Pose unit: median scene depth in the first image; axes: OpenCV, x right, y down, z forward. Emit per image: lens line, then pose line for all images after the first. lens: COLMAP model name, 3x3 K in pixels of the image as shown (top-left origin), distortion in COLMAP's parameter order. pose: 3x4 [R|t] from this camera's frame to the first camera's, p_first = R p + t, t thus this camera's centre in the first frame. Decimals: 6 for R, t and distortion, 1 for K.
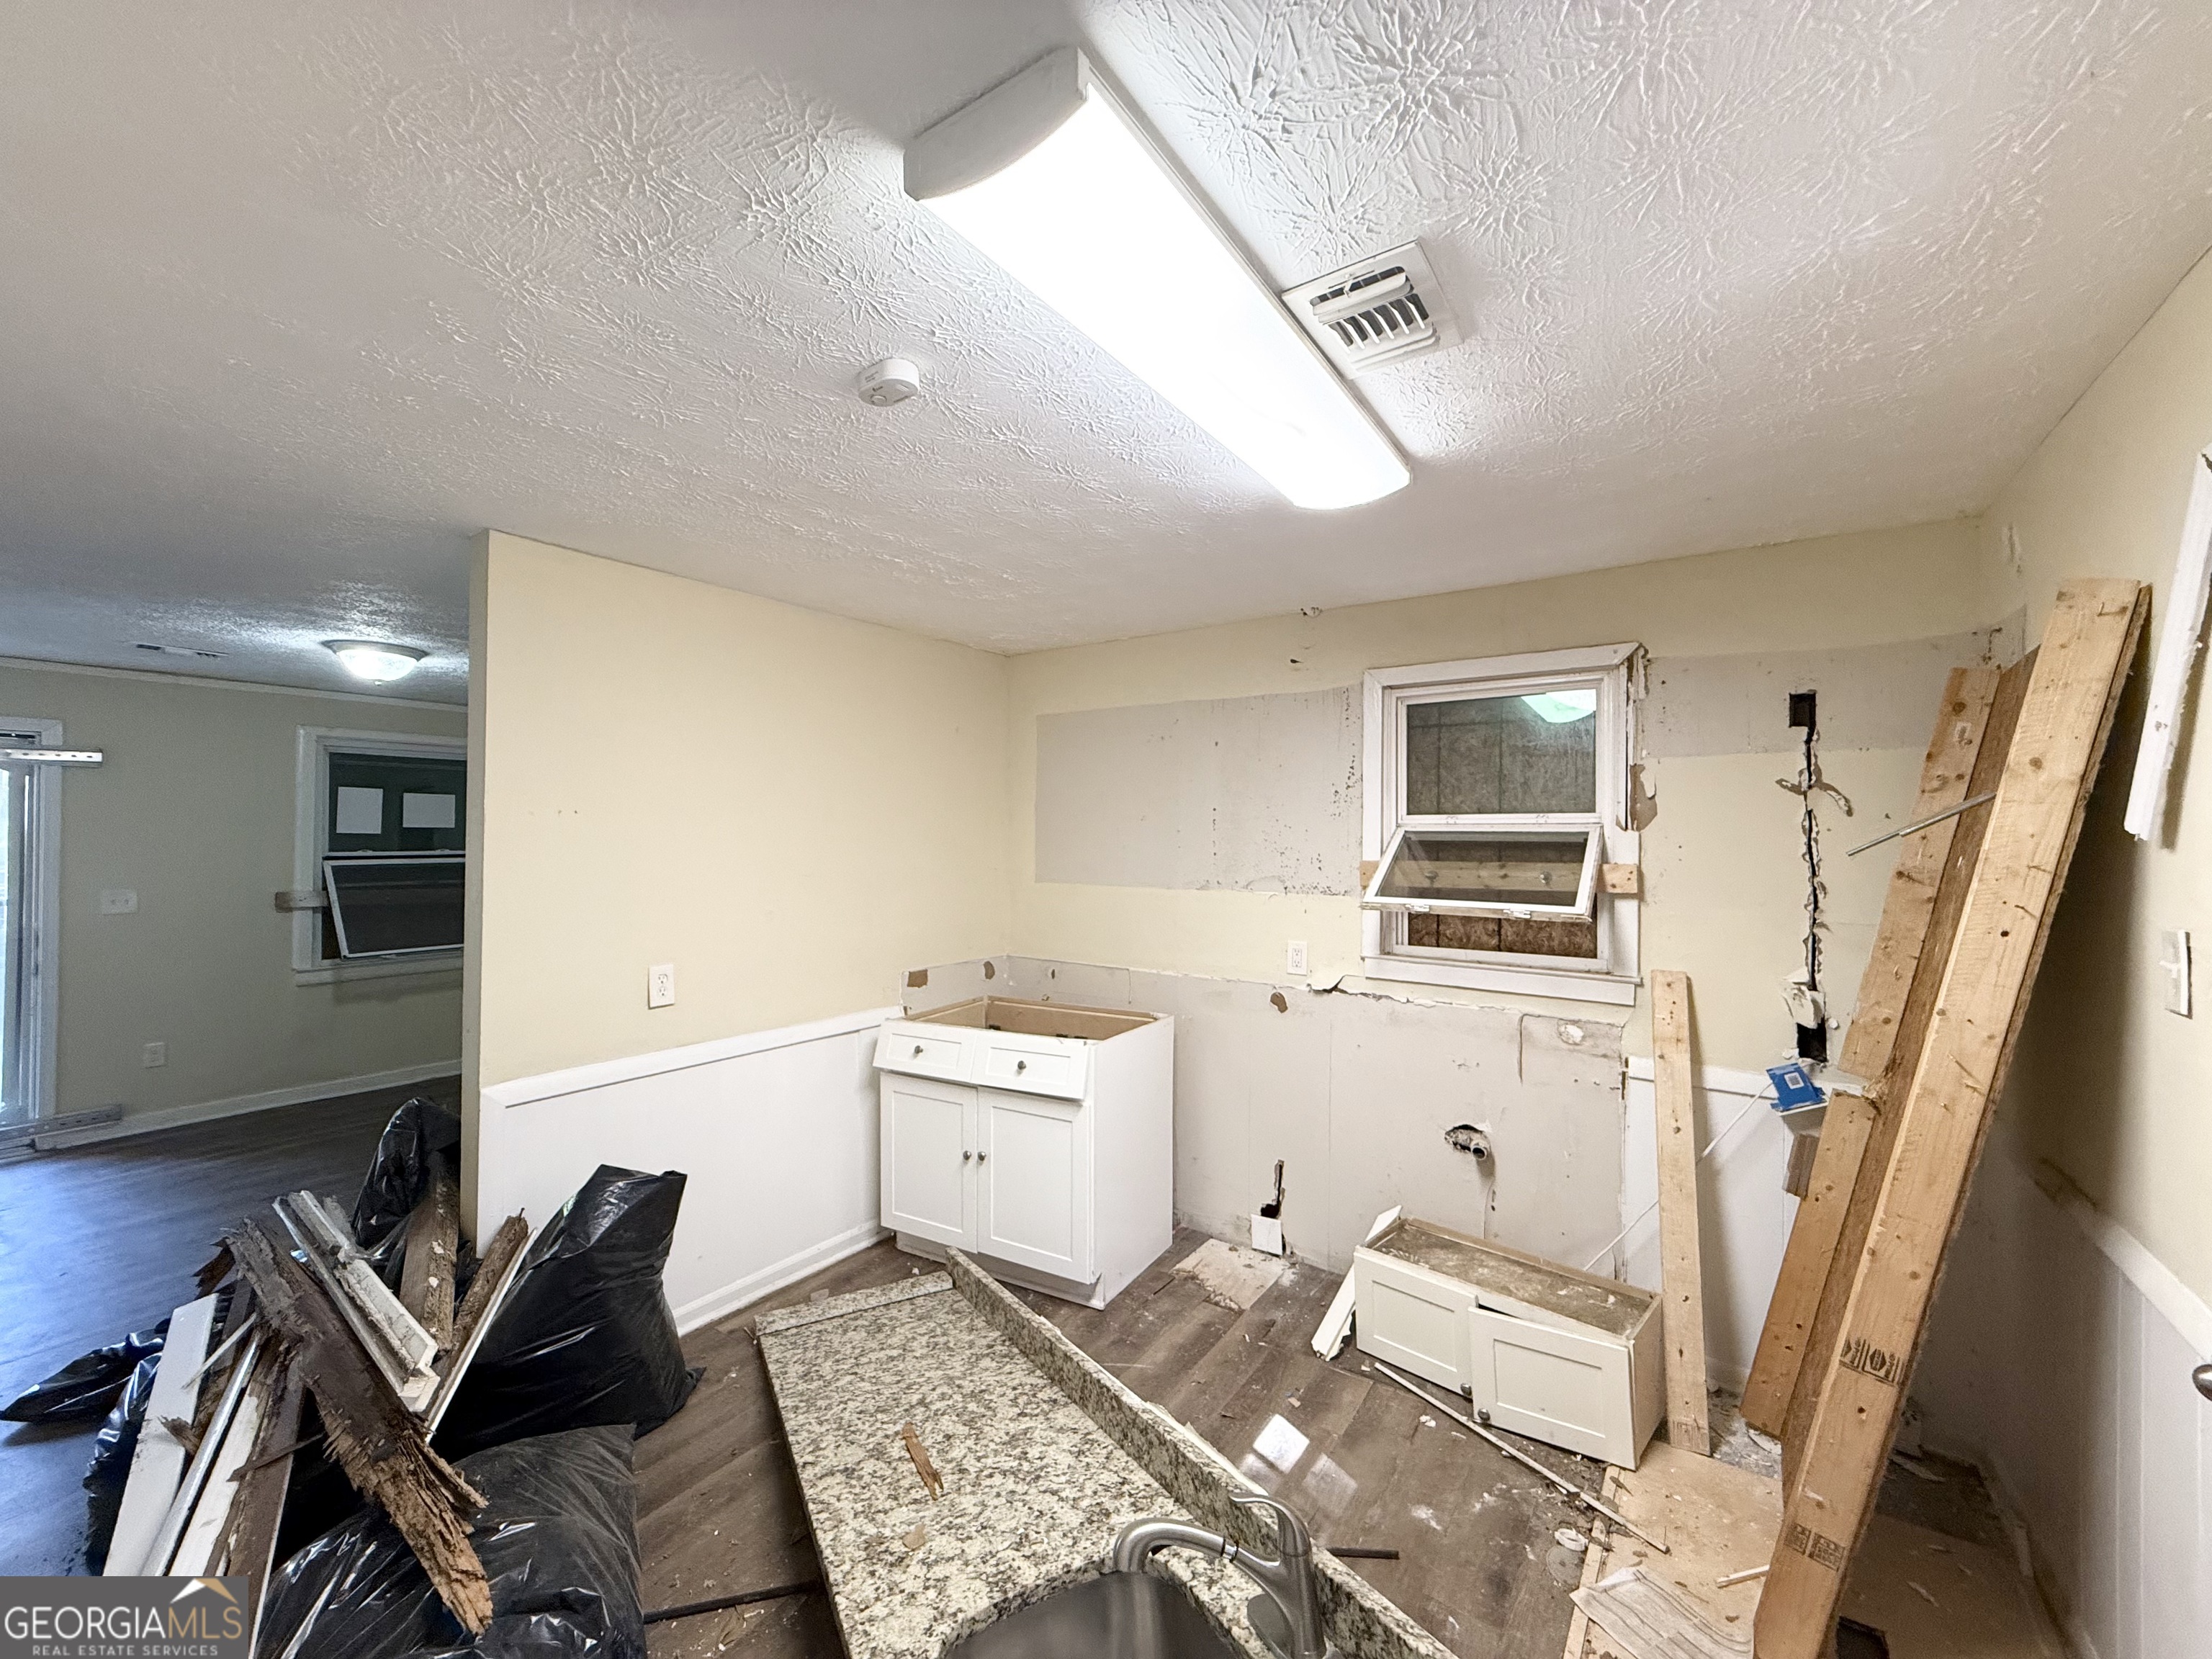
lens RADIAL K [[881.5, 0, 1098.5], [0, 881.5, 826.2], [0, 0, 1]] dist [0.001920, 0.000199]
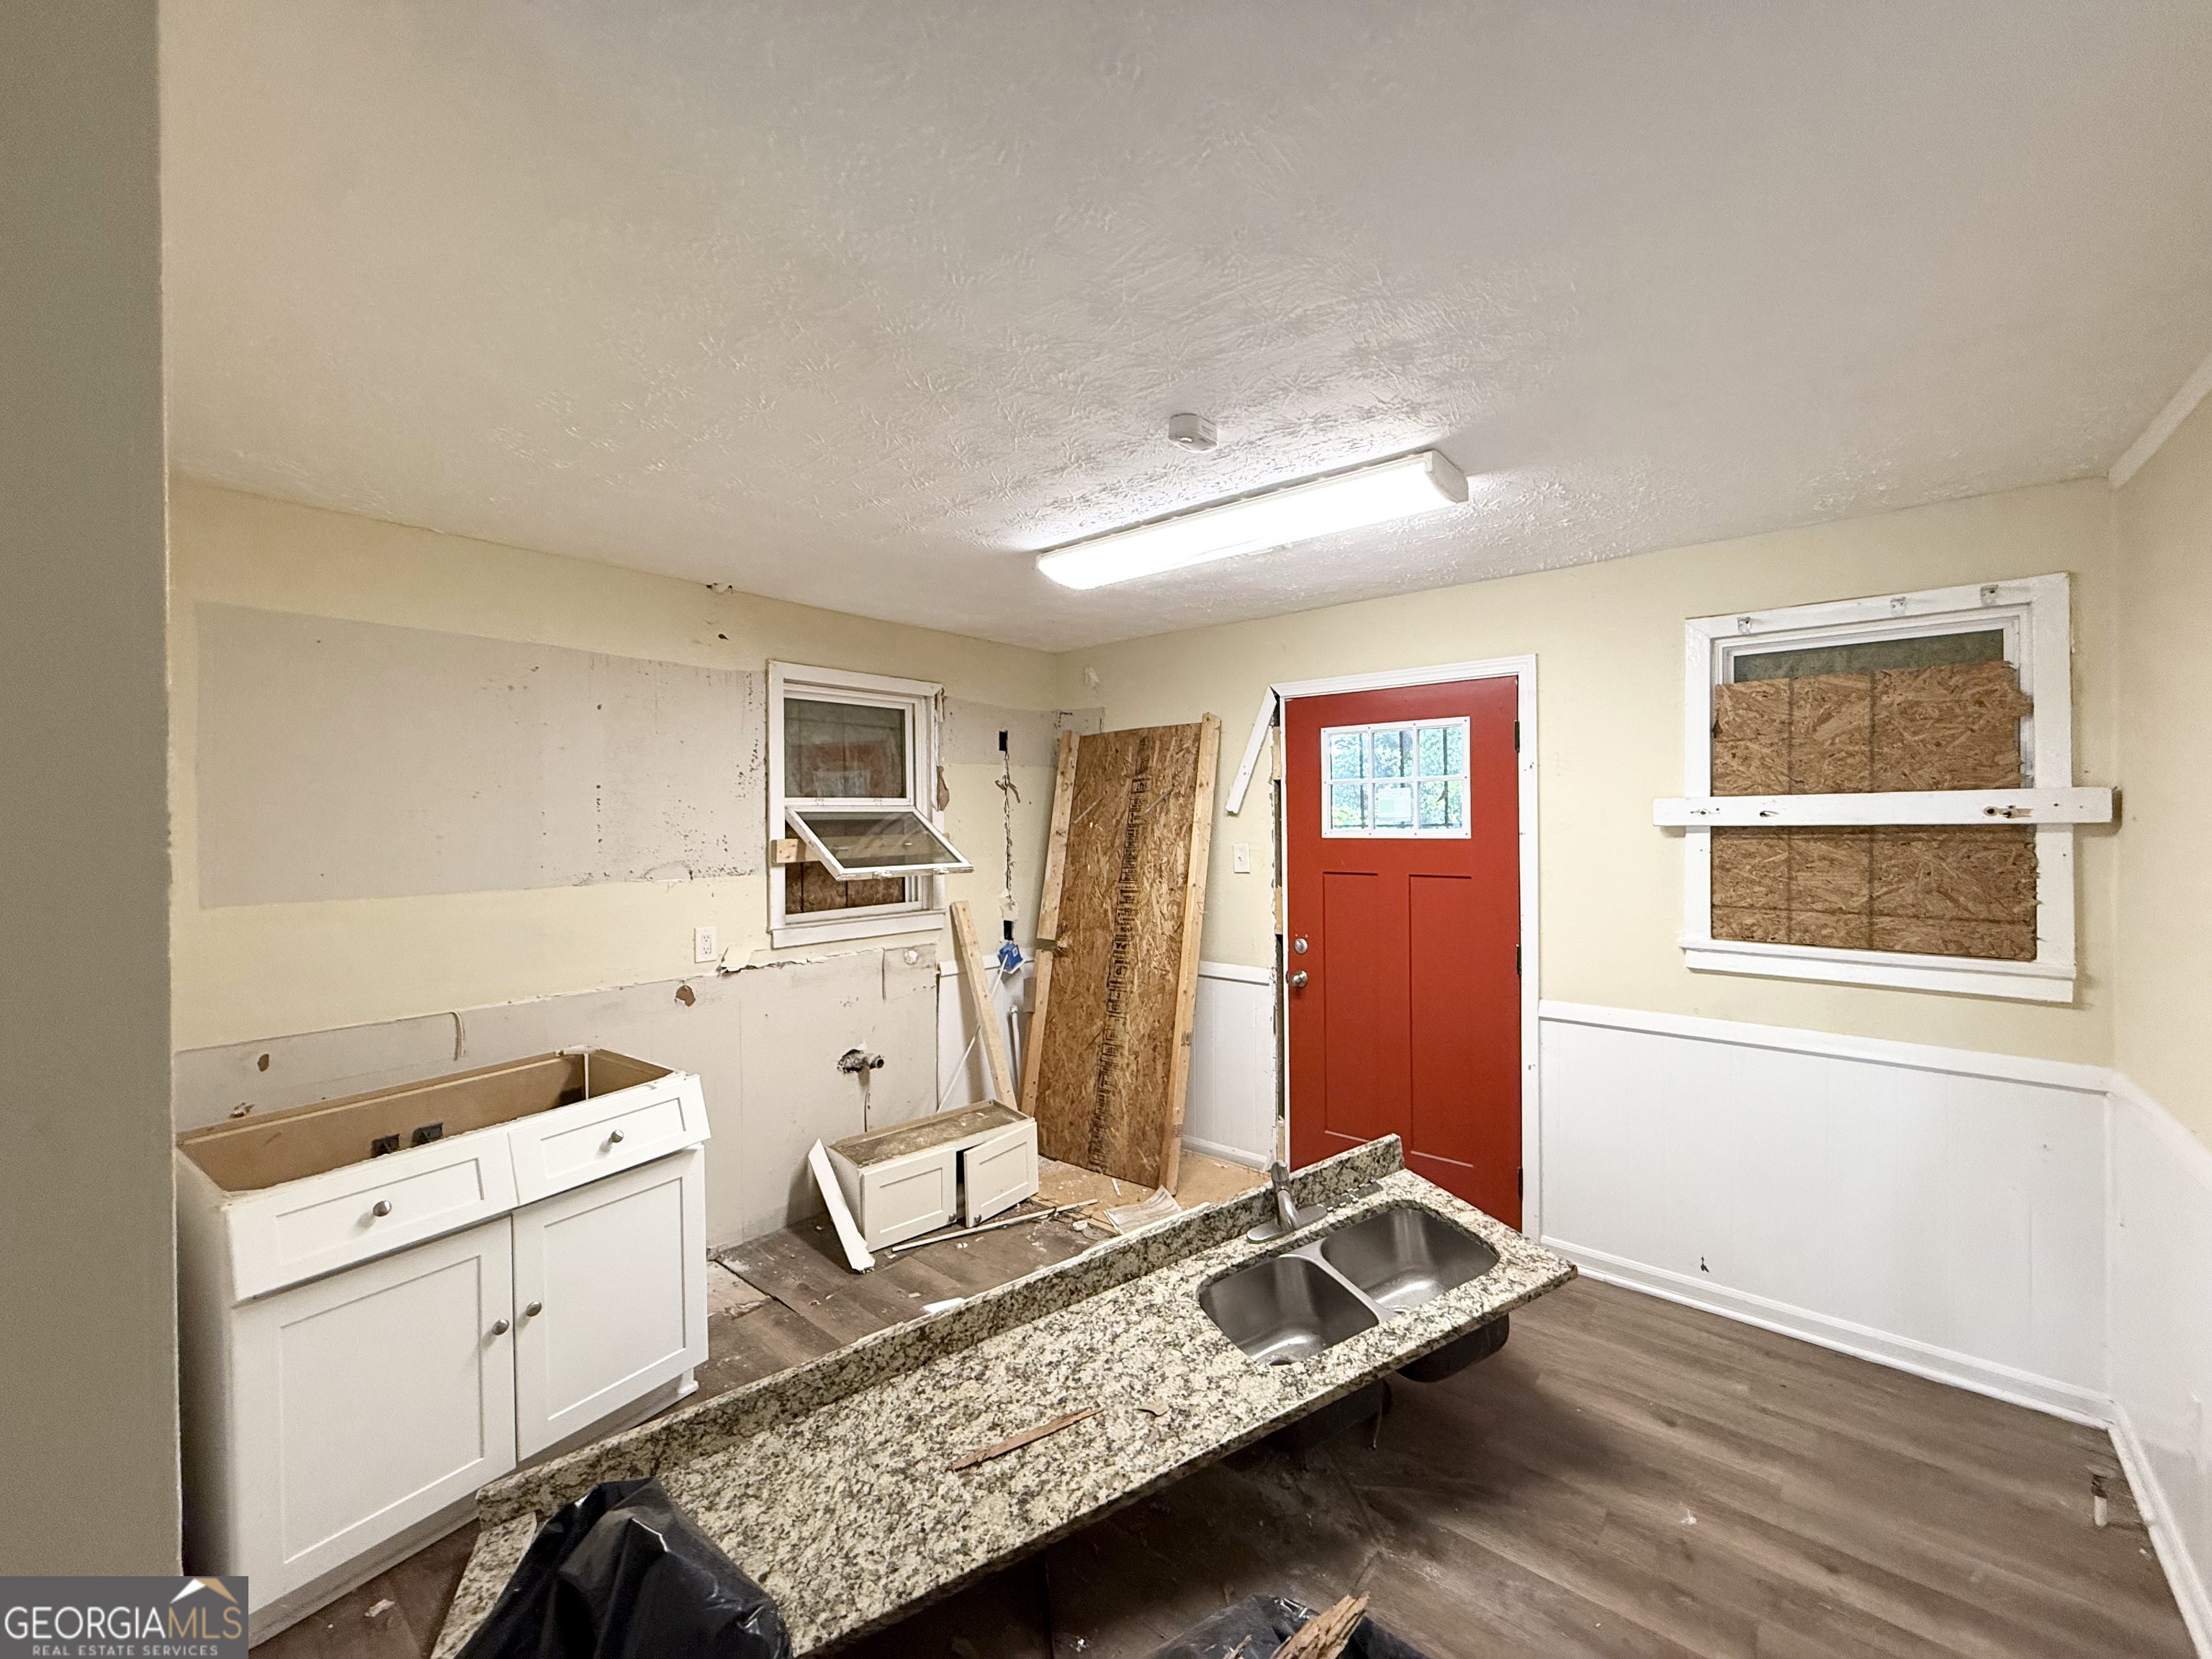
lens RADIAL K [[881.5, 0, 1100.5], [0, 881.5, 823.2], [0, 0, 1]] dist [0.001920, 0.000199]
pose [[0.090234, -0.015935, 0.995793, -0.823761], [-0.002294, 0.999866, 0.016208, 0.001016], [-0.995918, -0.003747, 0.090185, 0.579386]]
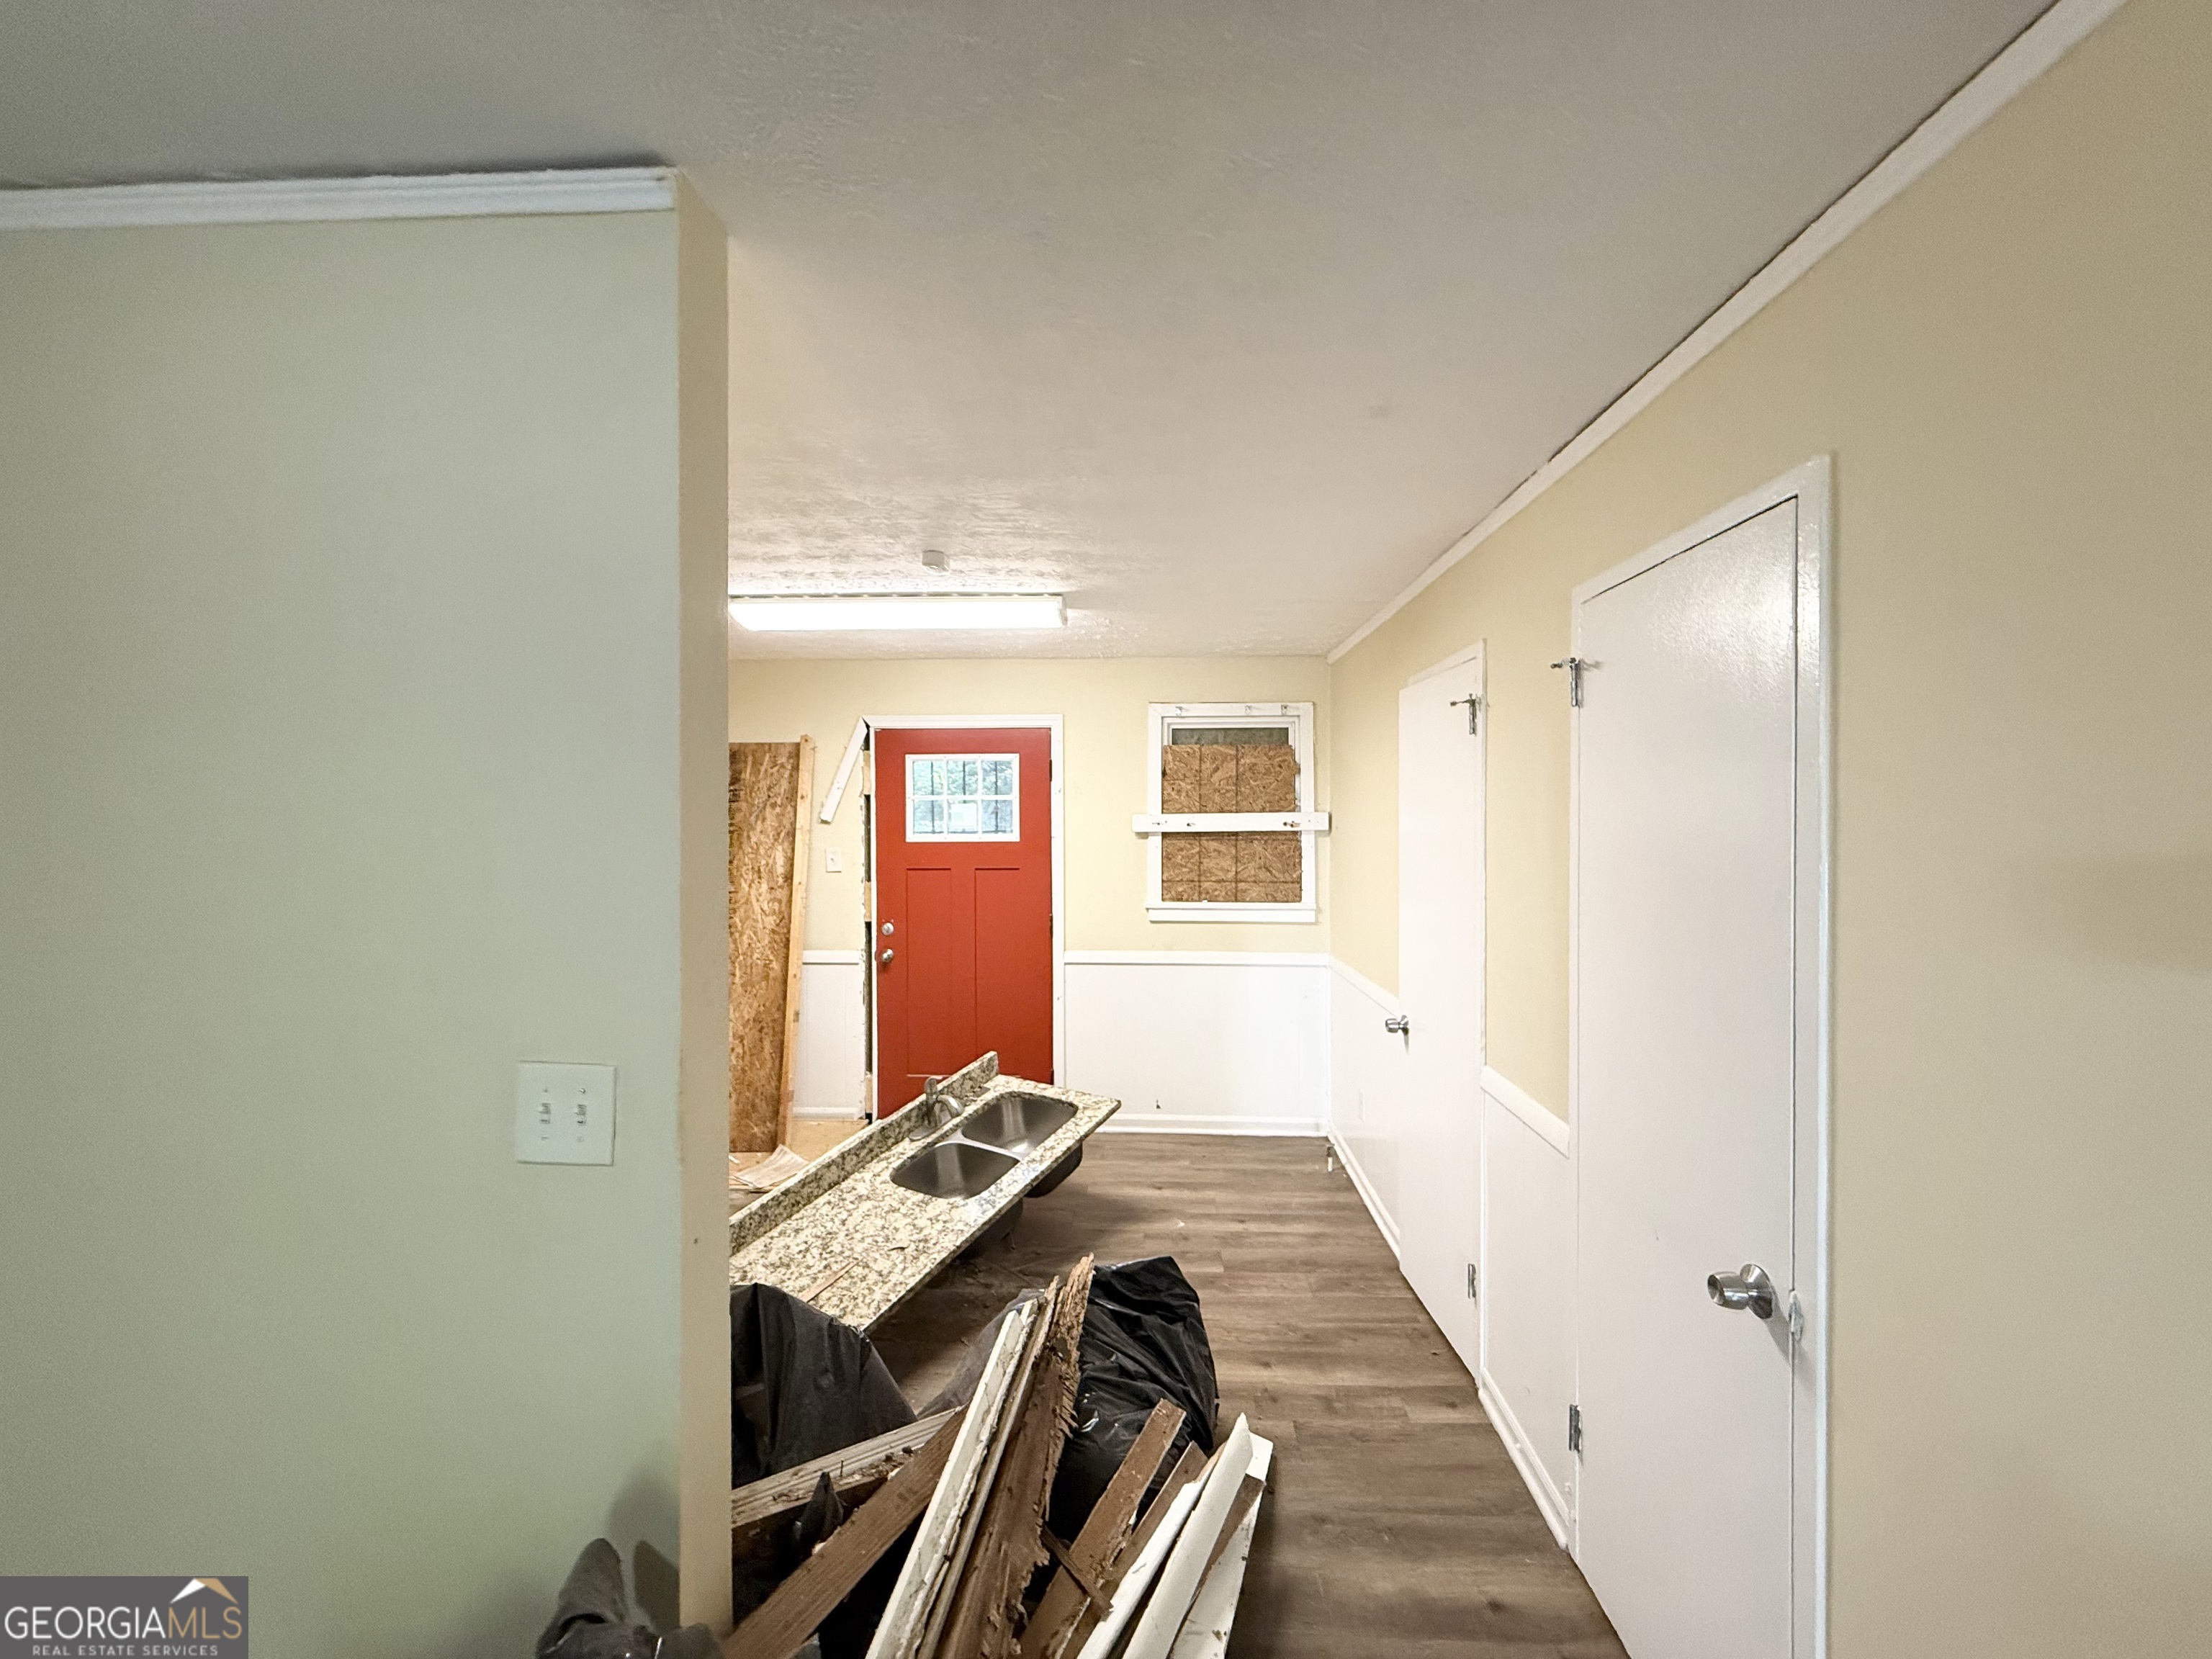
lens RADIAL K [[881.5, 0, 1100.6], [0, 881.5, 822.9], [0, 0, 1]] dist [0.001920, 0.000199]
pose [[-0.531174, -0.007062, 0.847234, -1.080260], [-0.012137, 0.999926, 0.000725, 0.002427], [-0.847176, -0.009898, -0.531220, 0.939754]]
